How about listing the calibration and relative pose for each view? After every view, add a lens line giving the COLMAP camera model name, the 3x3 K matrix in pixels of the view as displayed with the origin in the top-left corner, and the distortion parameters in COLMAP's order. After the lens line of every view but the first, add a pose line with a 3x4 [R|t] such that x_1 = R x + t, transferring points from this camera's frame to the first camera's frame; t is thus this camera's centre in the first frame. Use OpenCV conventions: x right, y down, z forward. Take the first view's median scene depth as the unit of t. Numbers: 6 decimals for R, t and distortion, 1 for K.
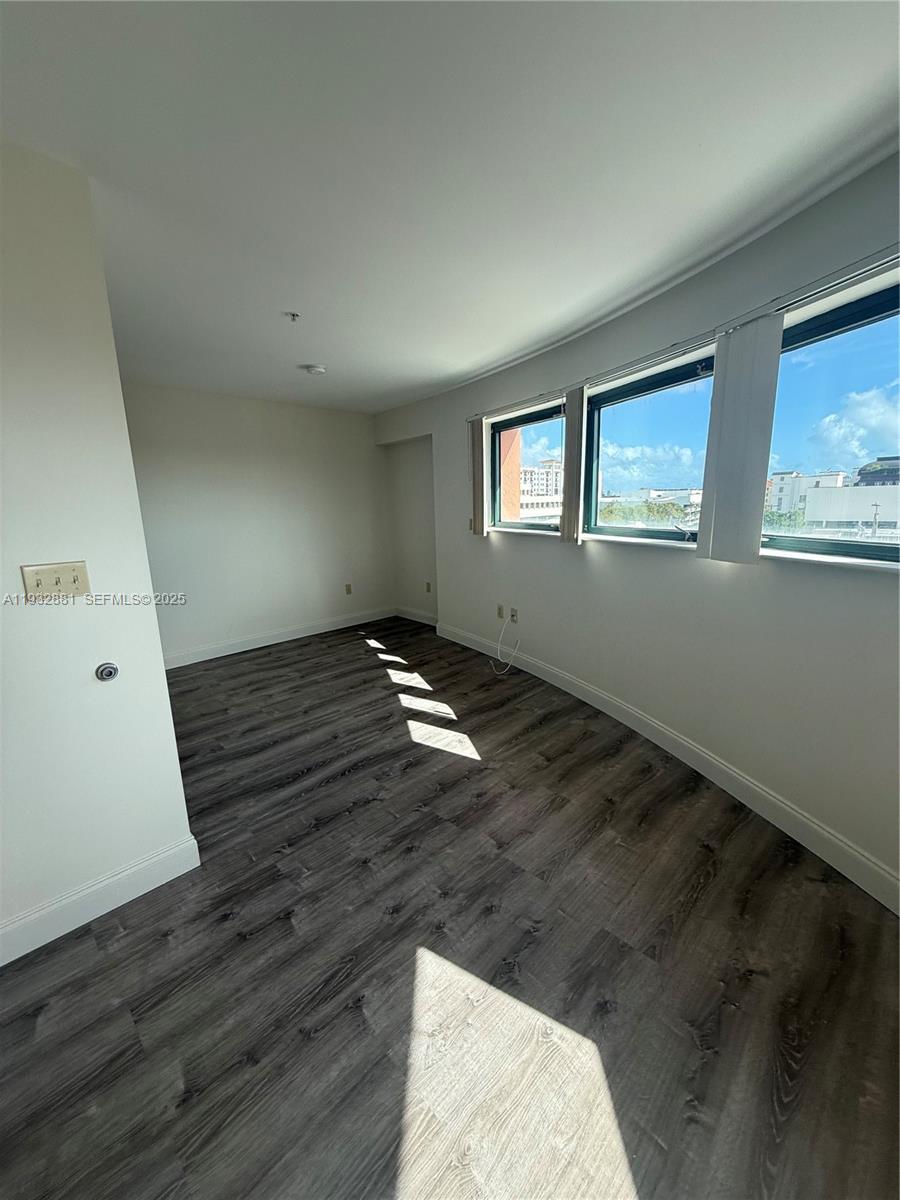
lens RADIAL K [[480.4, 0, 450.0], [0, 480.4, 600.0], [0, 0, 1]] dist [-0.001137, -0.000015]
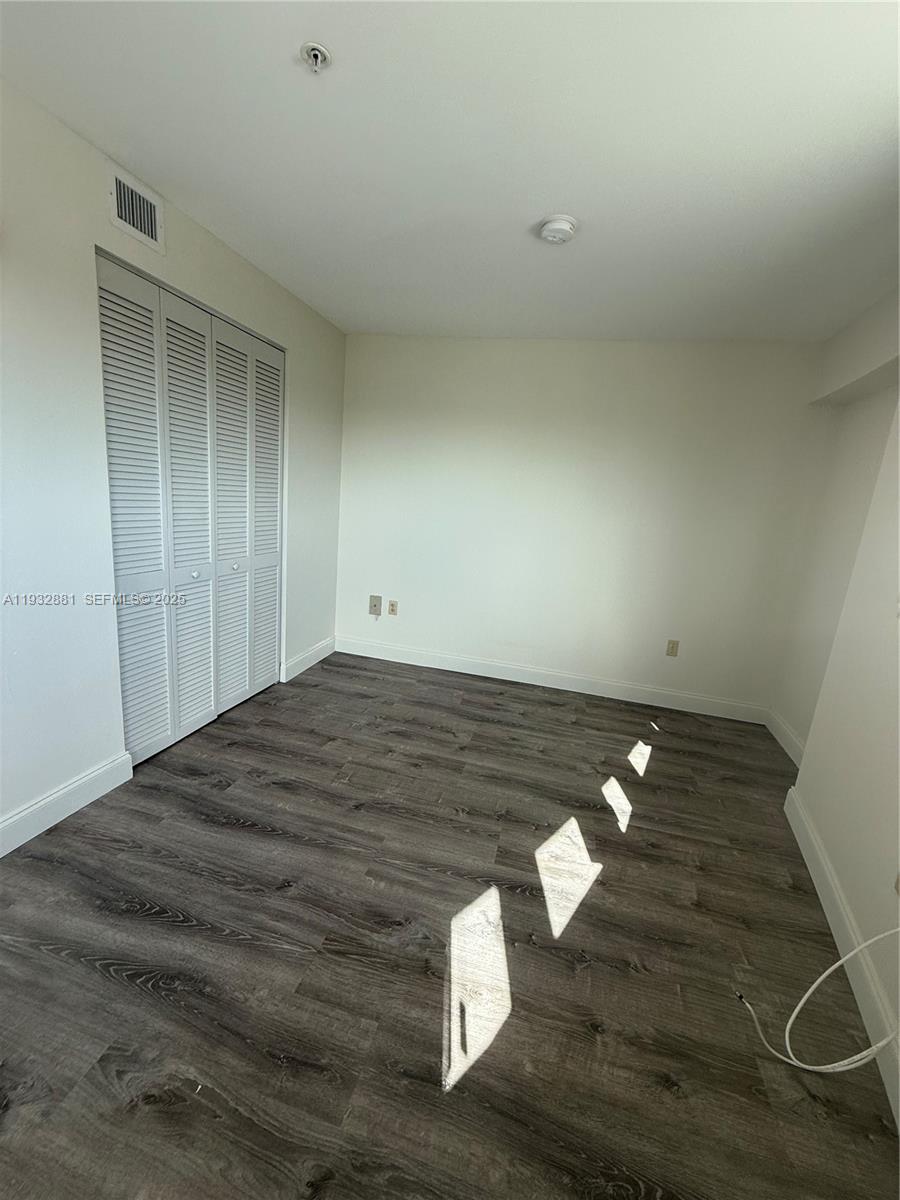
lens RADIAL K [[480.4, 0, 450.0], [0, 480.4, 600.0], [0, 0, 1]] dist [-0.001137, -0.000015]
pose [[0.510761, 0.253007, -0.821651, 0.205149], [-0.270237, 0.954522, 0.125934, -0.133142], [0.816147, 0.157718, 0.555904, 0.718170]]
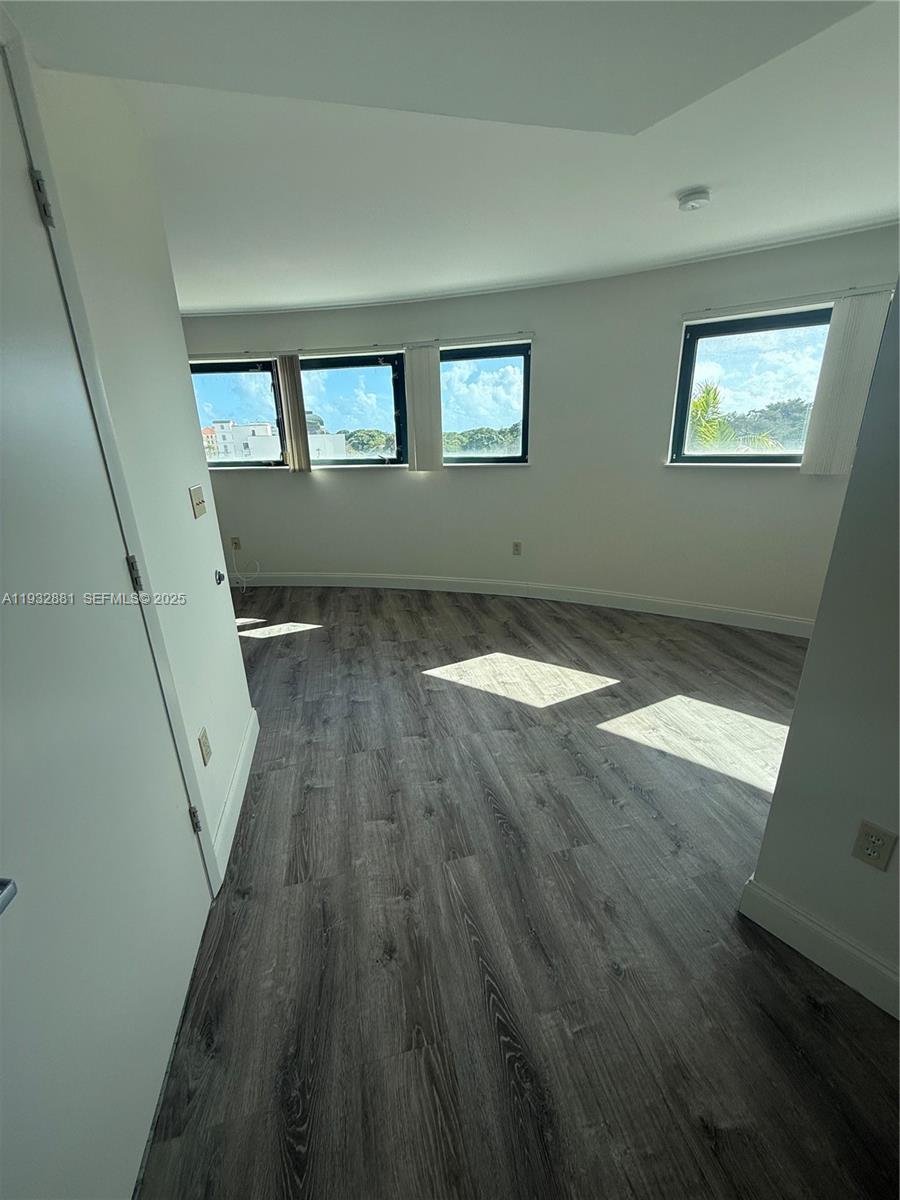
lens RADIAL K [[480.4, 0, 450.0], [0, 480.4, 600.0], [0, 0, 1]] dist [-0.001137, -0.000015]
pose [[0.518362, -0.264961, 0.813079, -0.712882], [0.181428, 0.963219, 0.198222, 0.033973], [-0.835694, 0.044765, 0.547368, -0.086055]]
